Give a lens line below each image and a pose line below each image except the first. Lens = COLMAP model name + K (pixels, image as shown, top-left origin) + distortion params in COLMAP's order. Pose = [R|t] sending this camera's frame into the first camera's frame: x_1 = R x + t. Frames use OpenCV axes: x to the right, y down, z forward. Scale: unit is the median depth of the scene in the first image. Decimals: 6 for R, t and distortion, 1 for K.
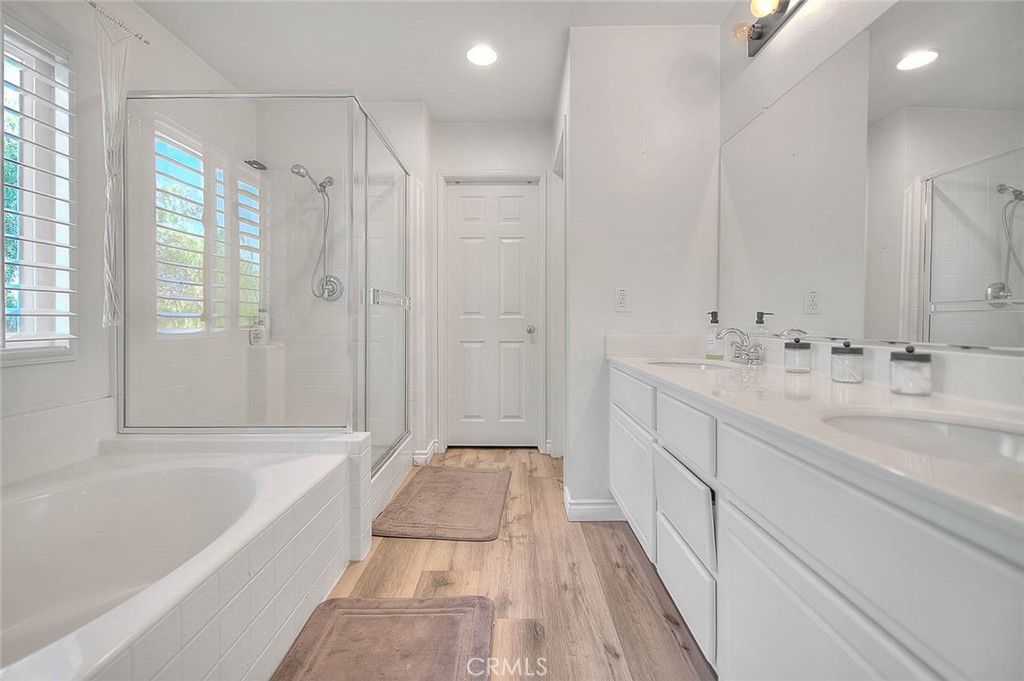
lens RADIAL K [[424.5, 0, 515.2], [0, 424.5, 319.4], [0, 0, 1]] dist [0.002945, 0.001205]
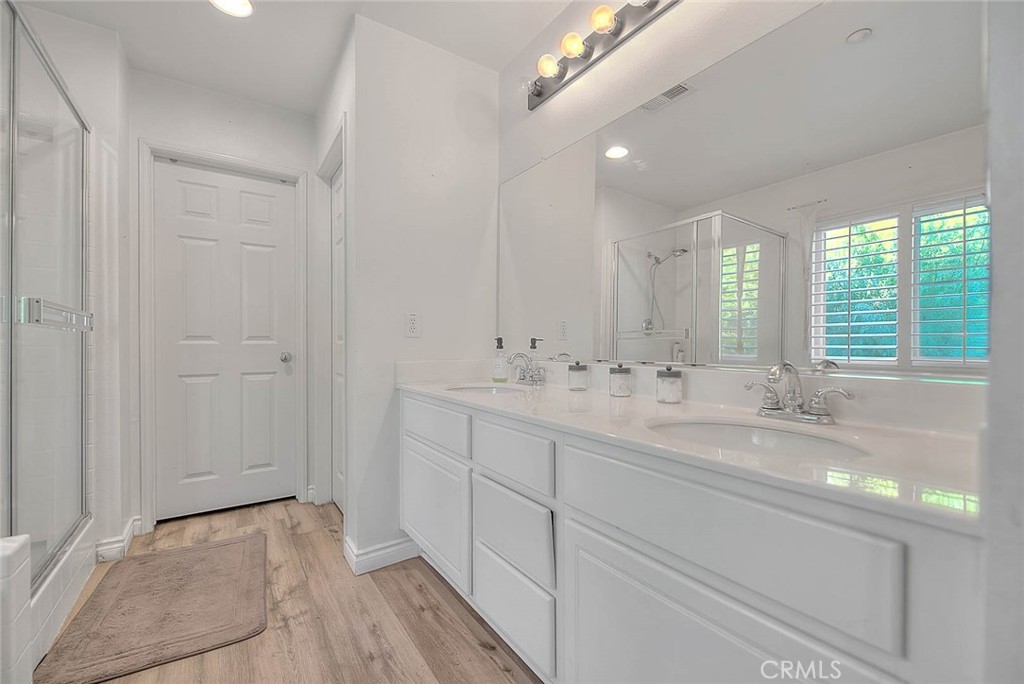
lens RADIAL K [[418.5, 0, 509.9], [0, 418.5, 343.1], [0, 0, 1]] dist [-0.000631, -0.001228]
pose [[0.825455, -0.001909, 0.564464, -0.097454], [0.003167, 0.999994, -0.001250, -0.003190], [-0.564459, 0.002819, 0.825457, 0.107872]]
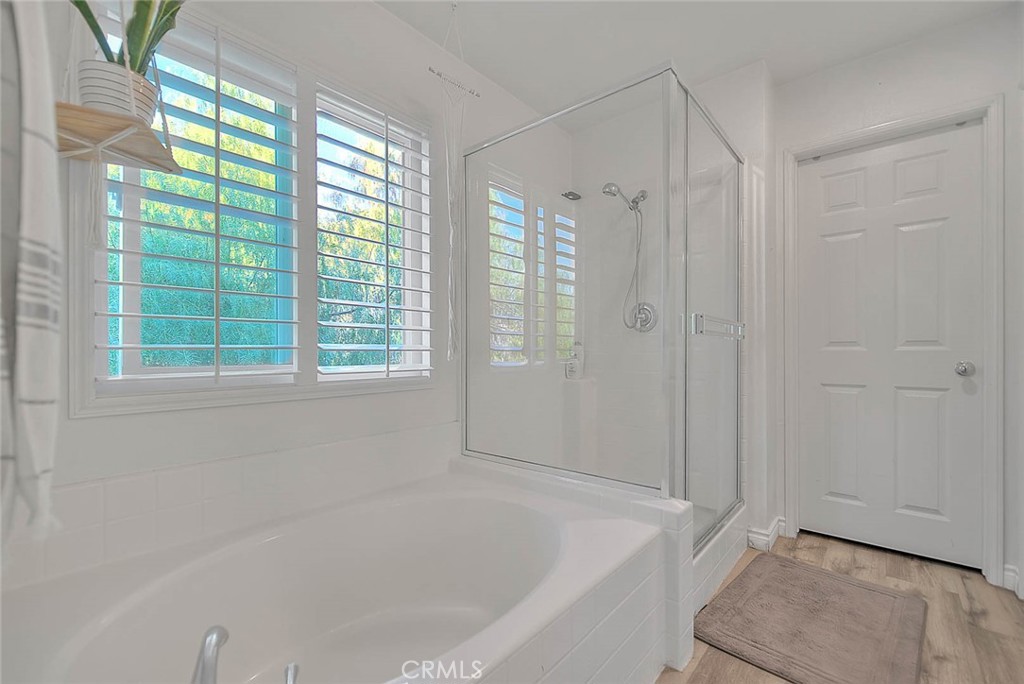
lens RADIAL K [[443.4, 0, 506.4], [0, 443.4, 352.0], [0, 0, 1]] dist [-0.002565, -0.001504]
pose [[0.753241, -0.000305, -0.657745, -0.062152], [0.001433, 0.999998, 0.001178, -0.004043], [0.657743, -0.001830, 0.753240, 0.166582]]
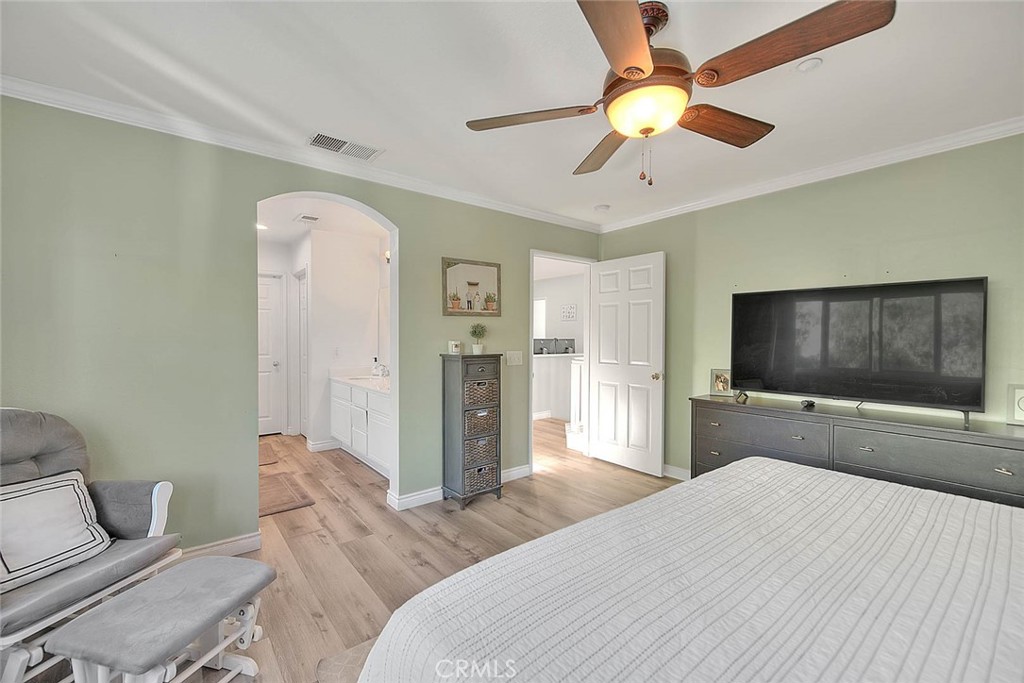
lens RADIAL K [[418.5, 0, 513.9], [0, 418.5, 344.7], [0, 0, 1]] dist [-0.000631, -0.001228]
pose [[0.772597, -0.007118, 0.634856, -0.437219], [-0.002060, 0.999904, 0.013717, -0.117015], [-0.634893, -0.011905, 0.772508, -1.337455]]
